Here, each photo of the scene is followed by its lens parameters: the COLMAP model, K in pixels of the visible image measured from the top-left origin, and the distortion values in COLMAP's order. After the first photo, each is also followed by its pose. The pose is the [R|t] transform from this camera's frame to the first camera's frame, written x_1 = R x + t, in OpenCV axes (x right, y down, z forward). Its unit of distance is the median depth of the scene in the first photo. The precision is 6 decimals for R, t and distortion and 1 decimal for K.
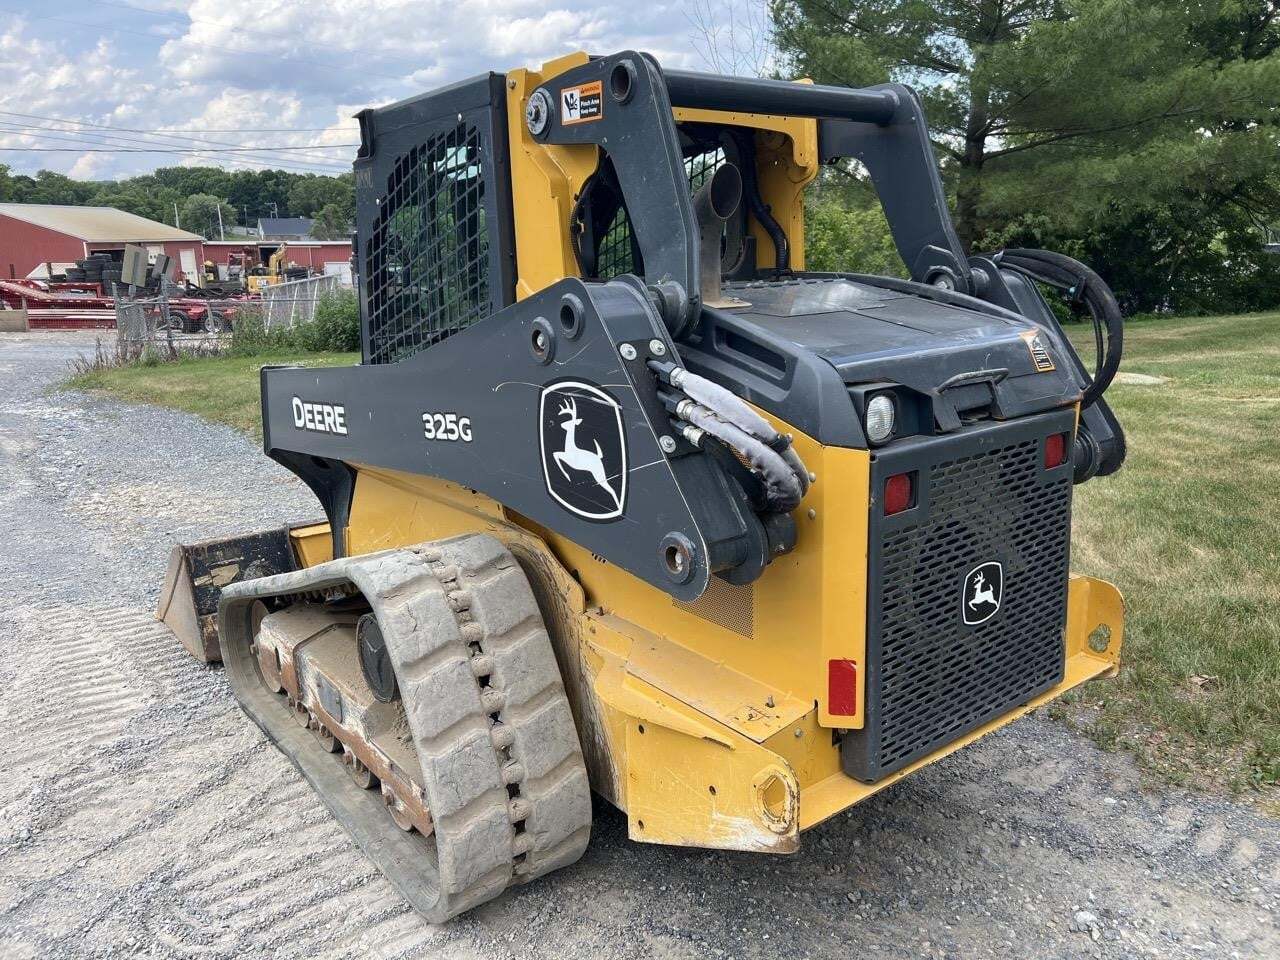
lens RADIAL K [[966.8, 0, 637.1], [0, 966.8, 492.3], [0, 0, 1]] dist [0.070857, -0.094469]
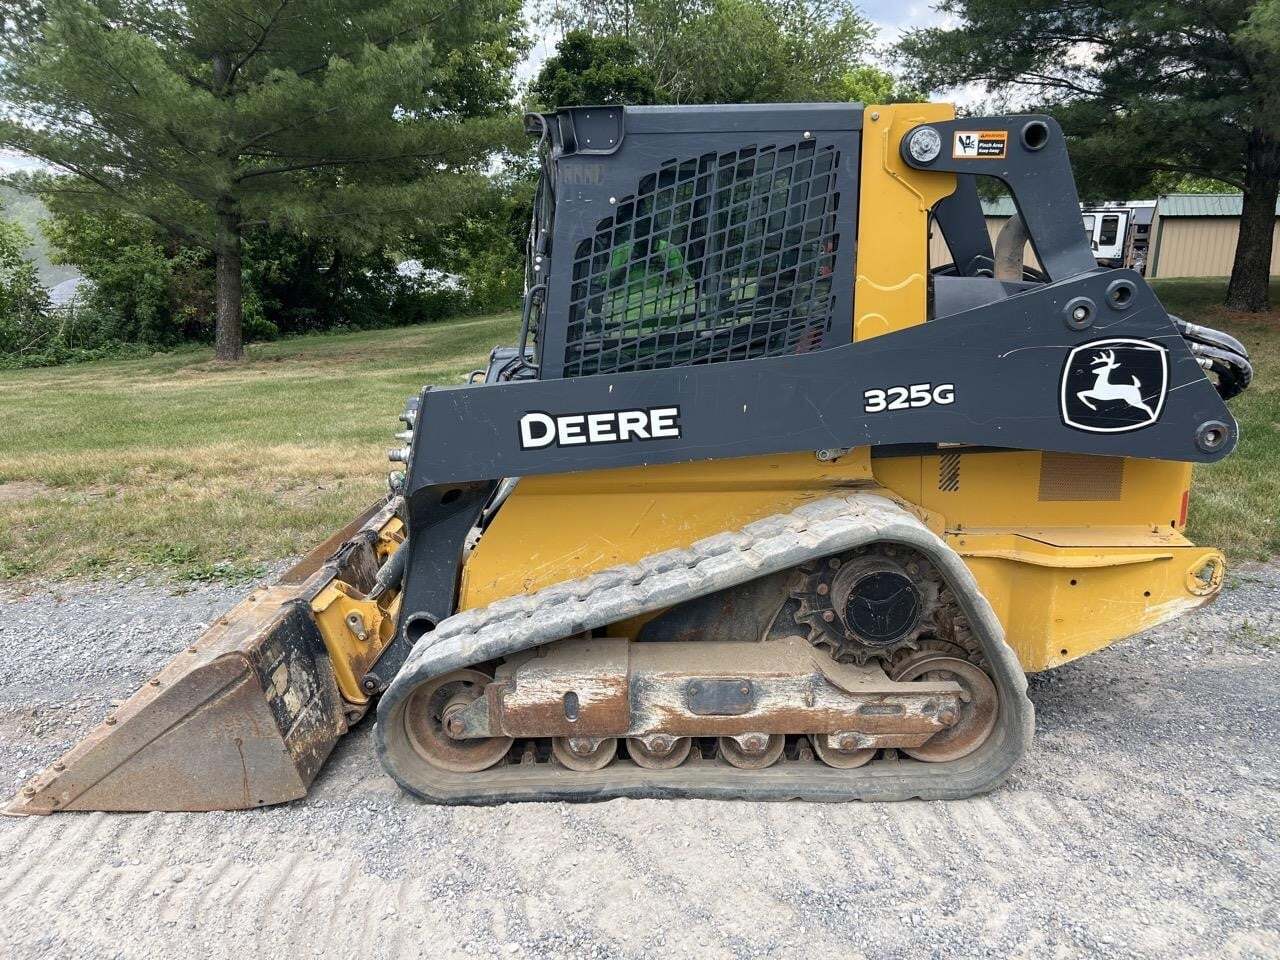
lens RADIAL K [[966.8, 0, 637.1], [0, 966.8, 492.3], [0, 0, 1]] dist [0.070857, -0.094469]
pose [[0.612357, -0.163902, 0.773405, -1.489516], [0.182990, 0.981092, 0.063030, -0.098182], [-0.769112, 0.102929, 0.630771, 0.563457]]
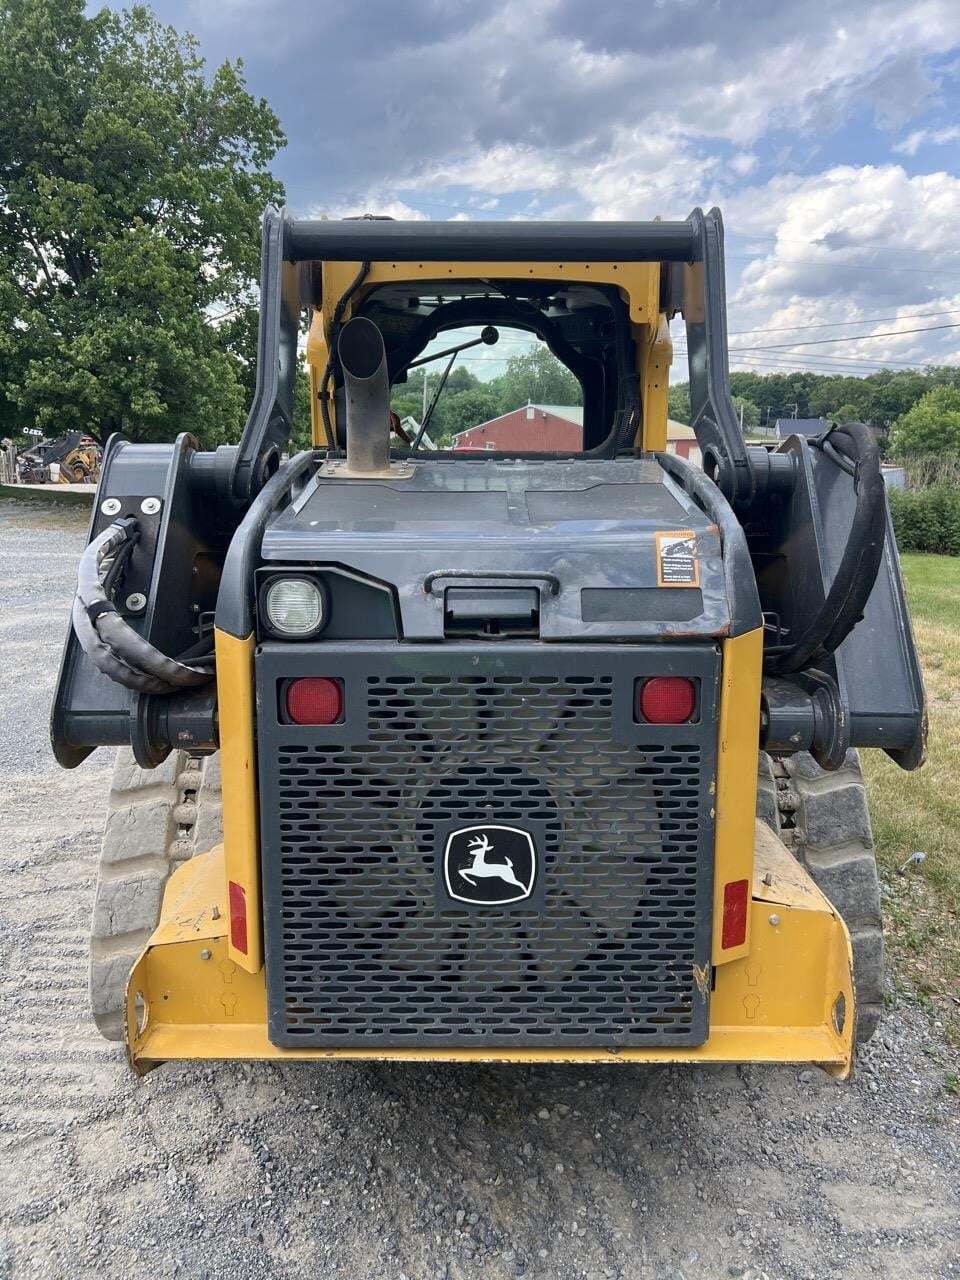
lens RADIAL K [[986.6, 0, 519.7], [0, 986.6, 635.0], [0, 0, 1]] dist [0.059024, -0.109417]
pose [[0.794757, 0.138722, -0.590862, 0.584268], [-0.174716, 0.984611, -0.003842, -0.052588], [0.581236, 0.106286, 0.806764, 0.278633]]
